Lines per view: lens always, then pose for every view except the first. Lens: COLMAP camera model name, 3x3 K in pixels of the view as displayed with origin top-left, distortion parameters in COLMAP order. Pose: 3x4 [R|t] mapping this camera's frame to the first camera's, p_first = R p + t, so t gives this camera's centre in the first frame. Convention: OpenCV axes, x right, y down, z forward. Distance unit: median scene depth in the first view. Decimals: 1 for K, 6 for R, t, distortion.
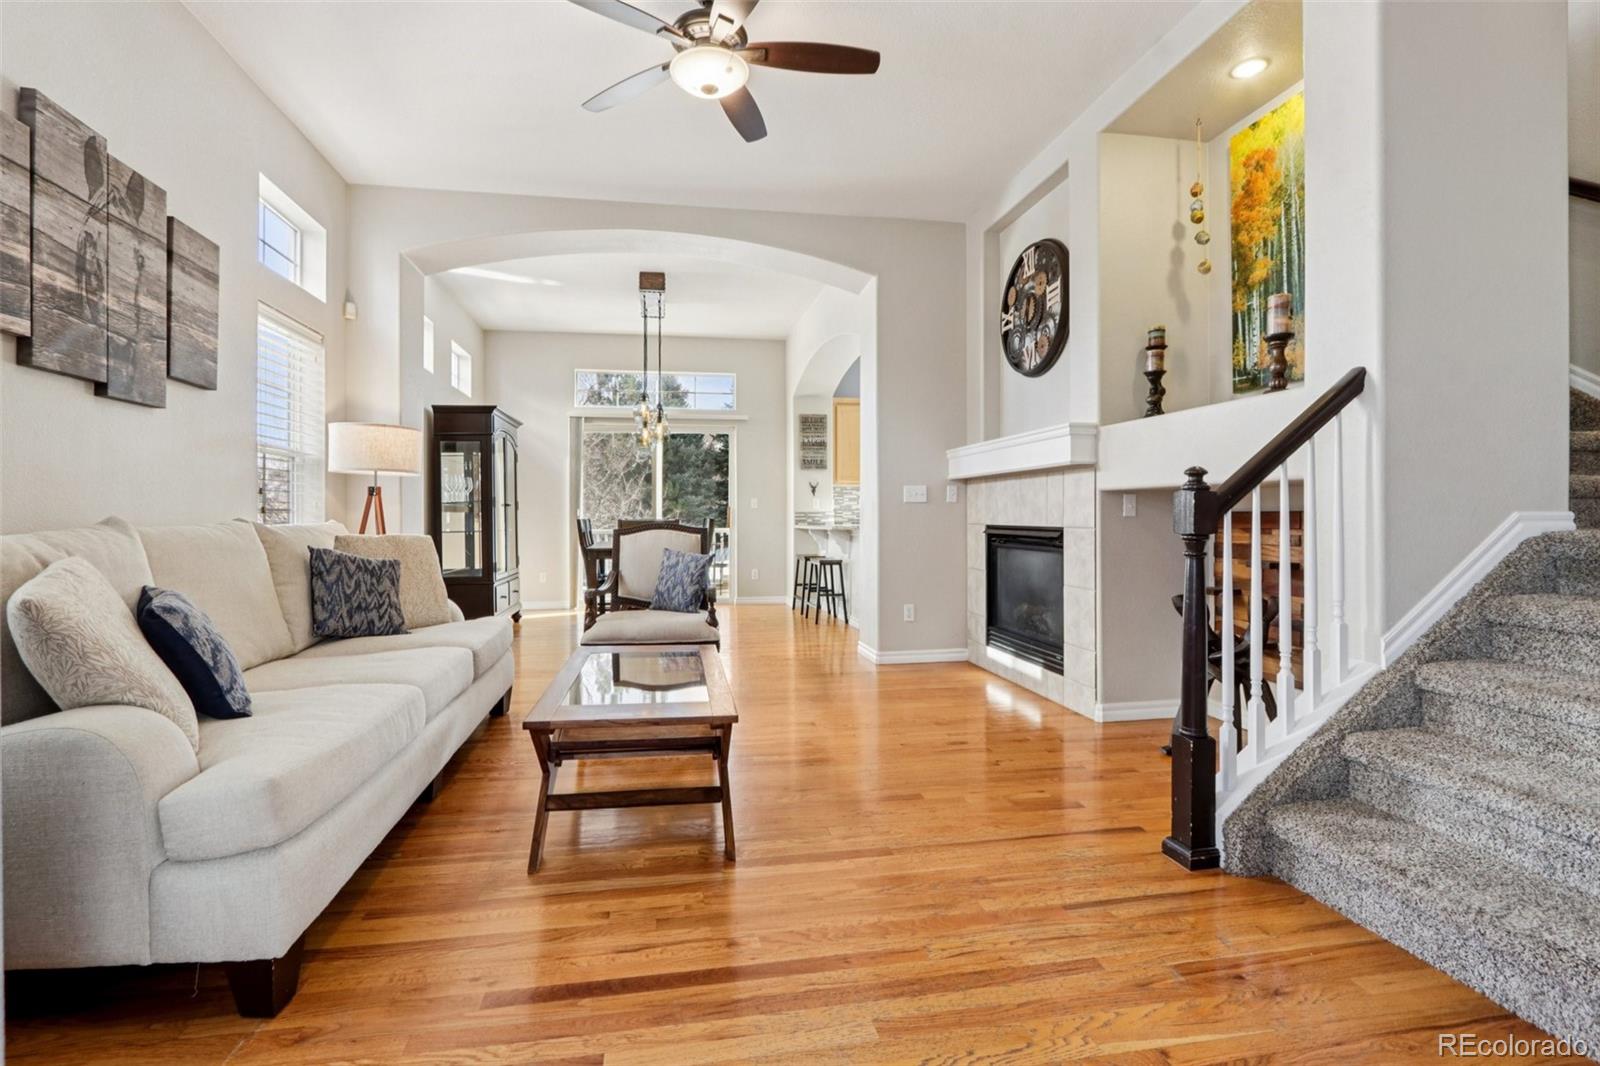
lens RADIAL K [[757.6, 0, 806.8], [0, 757.6, 520.2], [0, 0, 1]] dist [-0.016099, 0.002779]
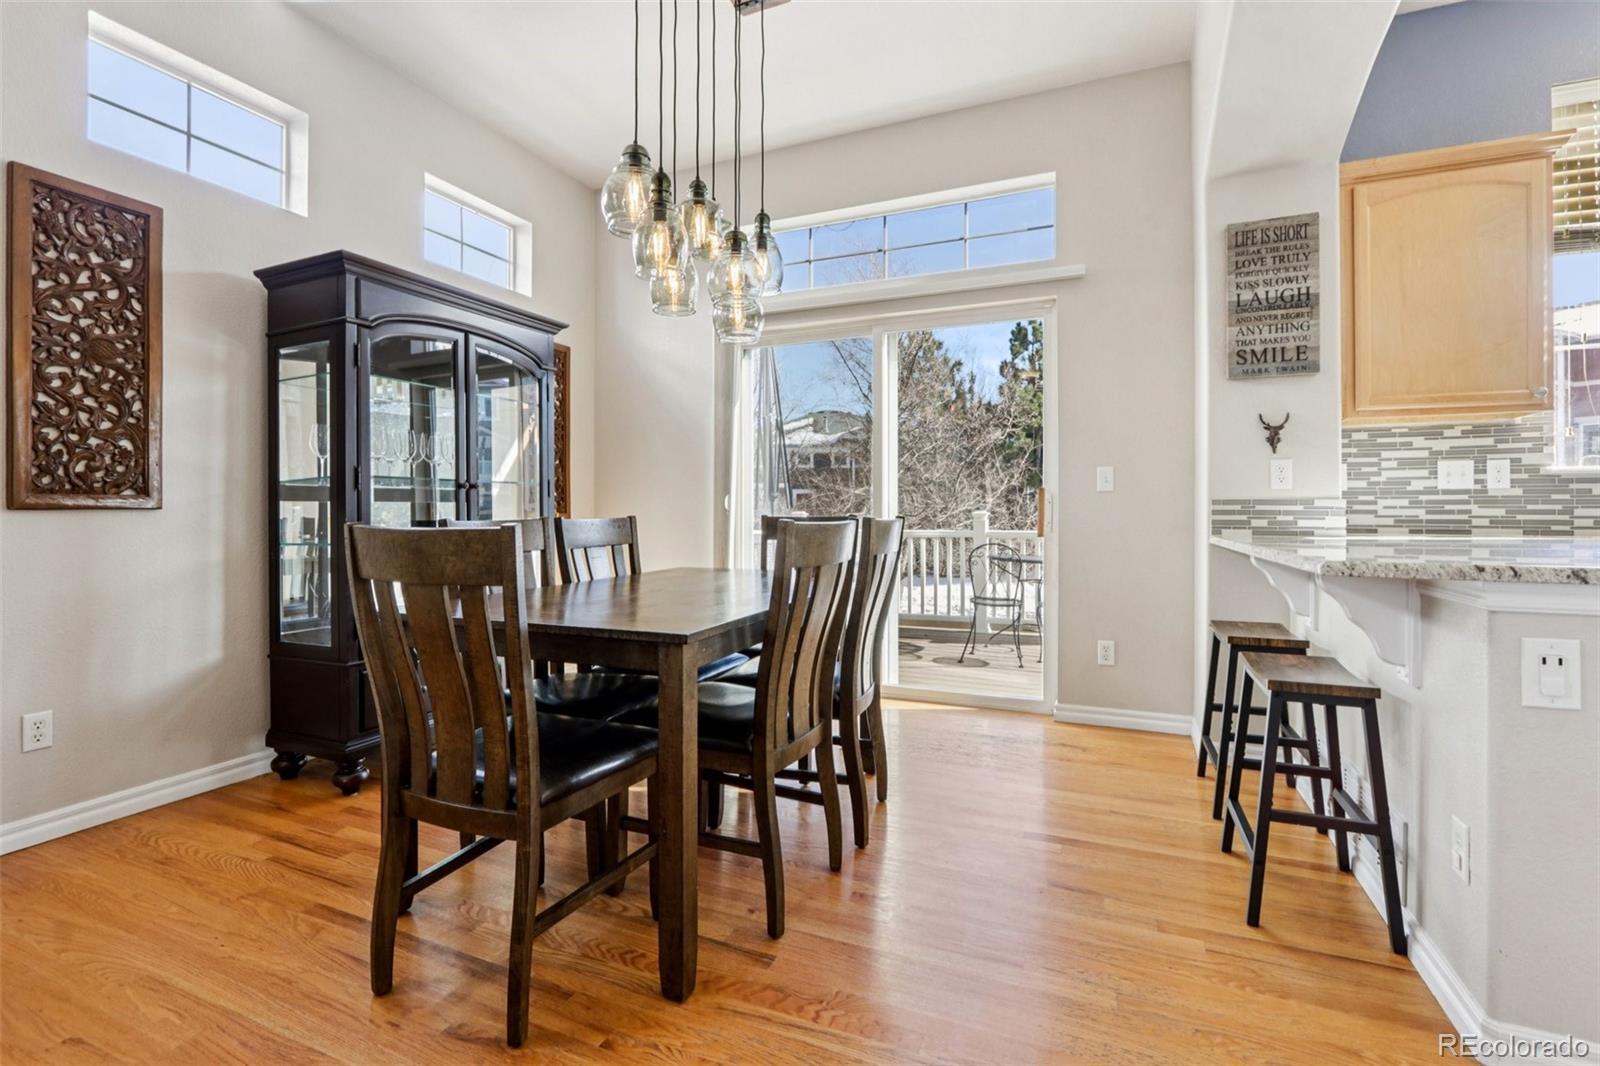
lens RADIAL K [[757.6, 0, 787.9], [0, 757.6, 507.3], [0, 0, 1]] dist [-0.016099, 0.002779]
pose [[0.820541, -0.000023, -0.571588, 0.023976], [-0.003427, 0.999982, -0.004959, -0.004592], [0.571578, 0.006028, 0.820526, 0.596938]]
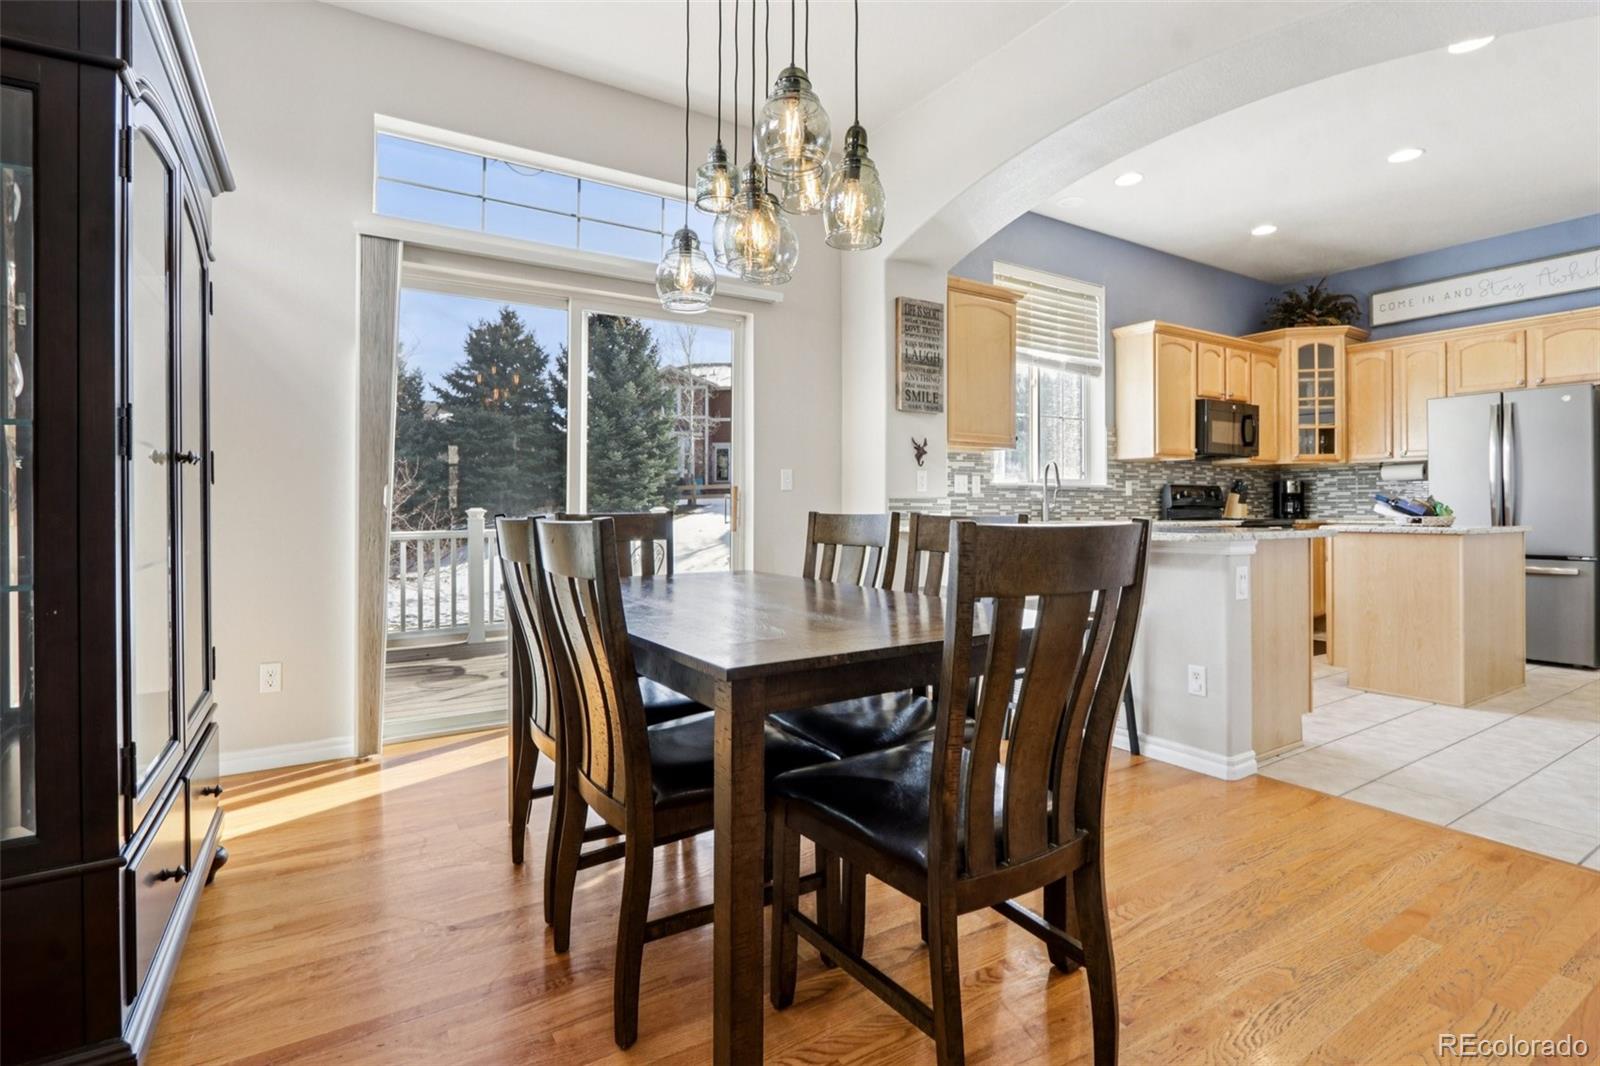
lens RADIAL K [[757.6, 0, 811.6], [0, 757.6, 504.6], [0, 0, 1]] dist [-0.016099, 0.002779]
pose [[0.928518, 0.002778, 0.371276, -0.243021], [0.000009, 0.999972, -0.007504, -0.003111], [-0.371286, 0.006971, 0.928492, 0.577216]]
